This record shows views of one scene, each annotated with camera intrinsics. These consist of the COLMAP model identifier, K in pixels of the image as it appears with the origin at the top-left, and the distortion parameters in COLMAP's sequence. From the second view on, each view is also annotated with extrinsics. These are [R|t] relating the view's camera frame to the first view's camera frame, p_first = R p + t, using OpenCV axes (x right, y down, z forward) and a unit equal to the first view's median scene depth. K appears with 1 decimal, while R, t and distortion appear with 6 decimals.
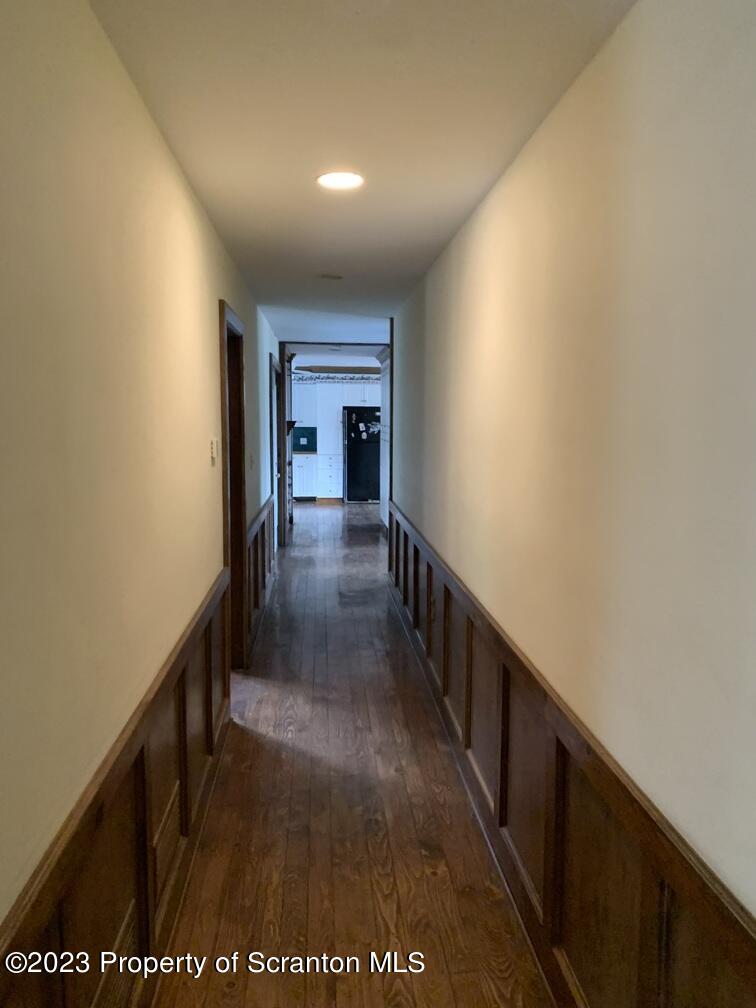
lens RADIAL K [[779.7, 0, 378.0], [0, 779.7, 504.0], [0, 0, 1]] dist [0.076552, -0.100618]
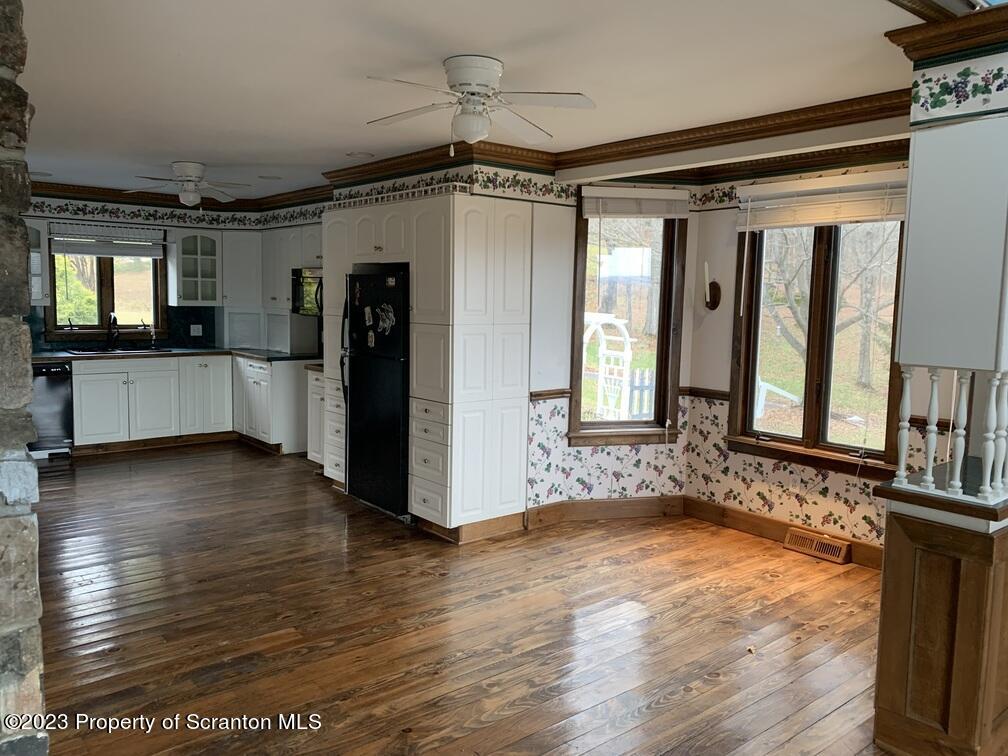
lens RADIAL K [[775.5, 0, 486.4], [0, 775.5, 362.6], [0, 0, 1]] dist [0.038128, -0.009894]
pose [[0.550815, 0.078004, -0.830974, 0.328704], [-0.112237, 0.993502, 0.018864, -0.089319], [0.827046, 0.082876, 0.555991, 0.833685]]
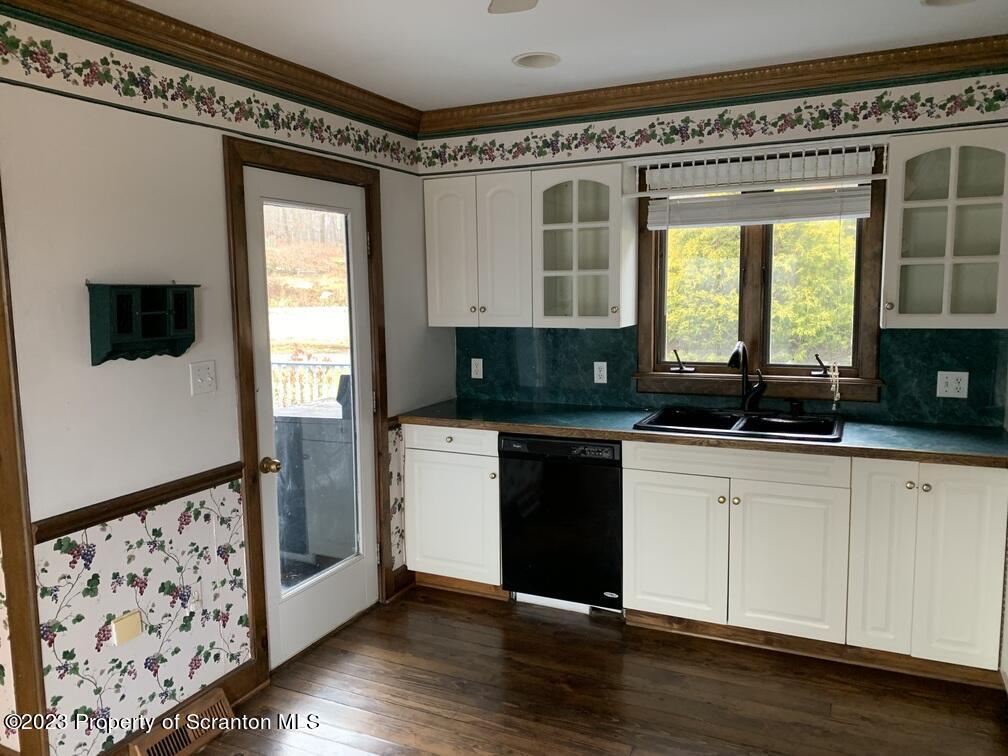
lens RADIAL K [[792.3, 0, 482.6], [0, 792.3, 374.5], [0, 0, 1]] dist [0.013025, -0.003043]
pose [[-0.520642, 0.100436, -0.847847, -0.003309], [-0.084332, 0.982150, 0.168132, -0.110727], [0.849600, 0.159038, -0.502879, 0.980113]]
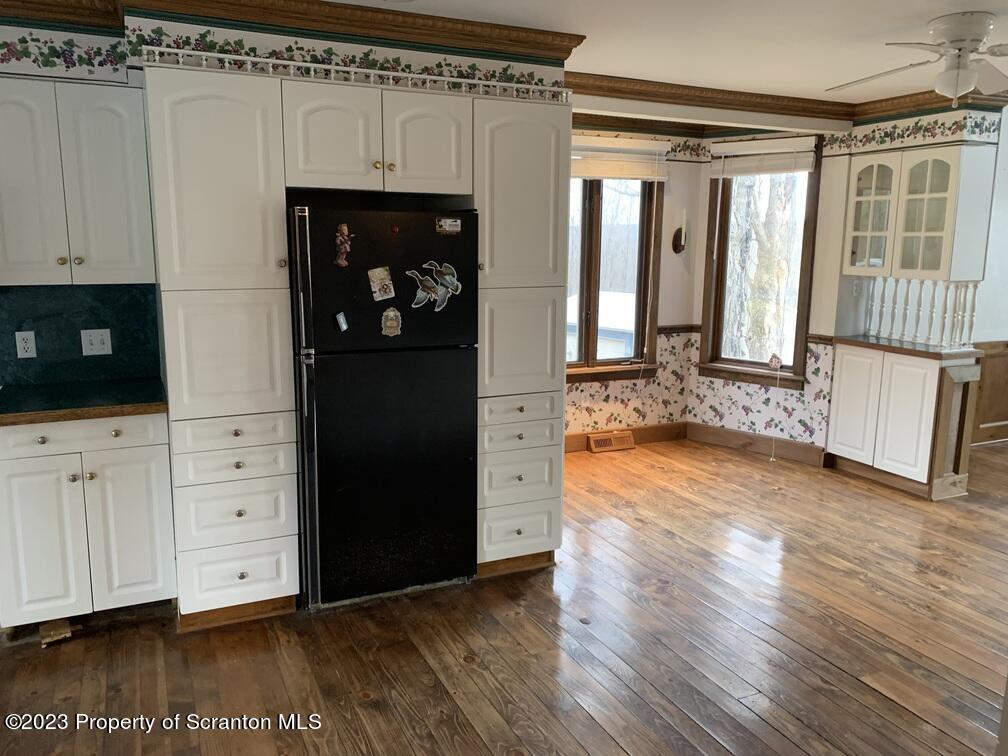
lens RADIAL K [[779.3, 0, 478.6], [0, 779.3, 373.6], [0, 0, 1]] dist [0.051742, -0.083357]
pose [[0.943148, -0.055207, 0.327757, -0.068173], [0.036876, 0.997402, 0.061890, -0.085642], [-0.330322, -0.046285, 0.942733, 0.776344]]
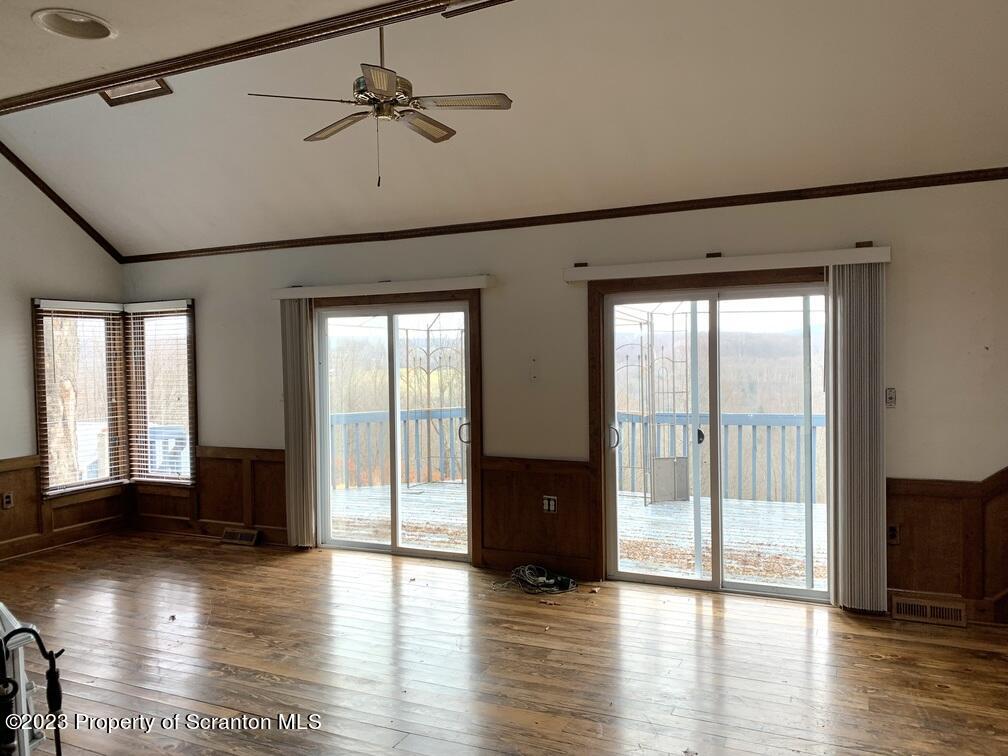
lens RADIAL K [[779.7, 0, 504.0], [0, 779.7, 378.0], [0, 0, 1]] dist [0.076552, -0.100618]
pose [[0.498223, -0.045264, 0.865866, 0.148050], [0.121282, 0.992457, -0.017905, -0.069785], [-0.858524, 0.113935, 0.499955, 0.611902]]
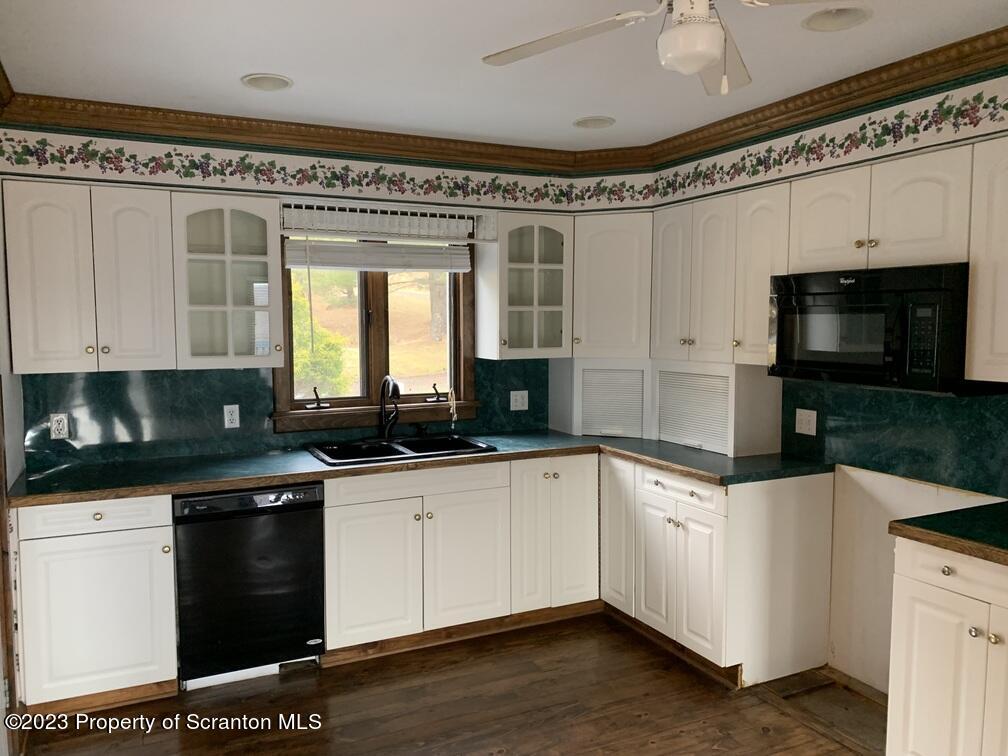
lens RADIAL K [[779.7, 0, 504.0], [0, 779.7, 378.0], [0, 0, 1]] dist [0.076552, -0.100618]
pose [[0.352957, 0.061420, -0.933621, 0.010819], [-0.102765, 0.994351, 0.026565, -0.095367], [0.929979, 0.086567, 0.357275, 0.855048]]
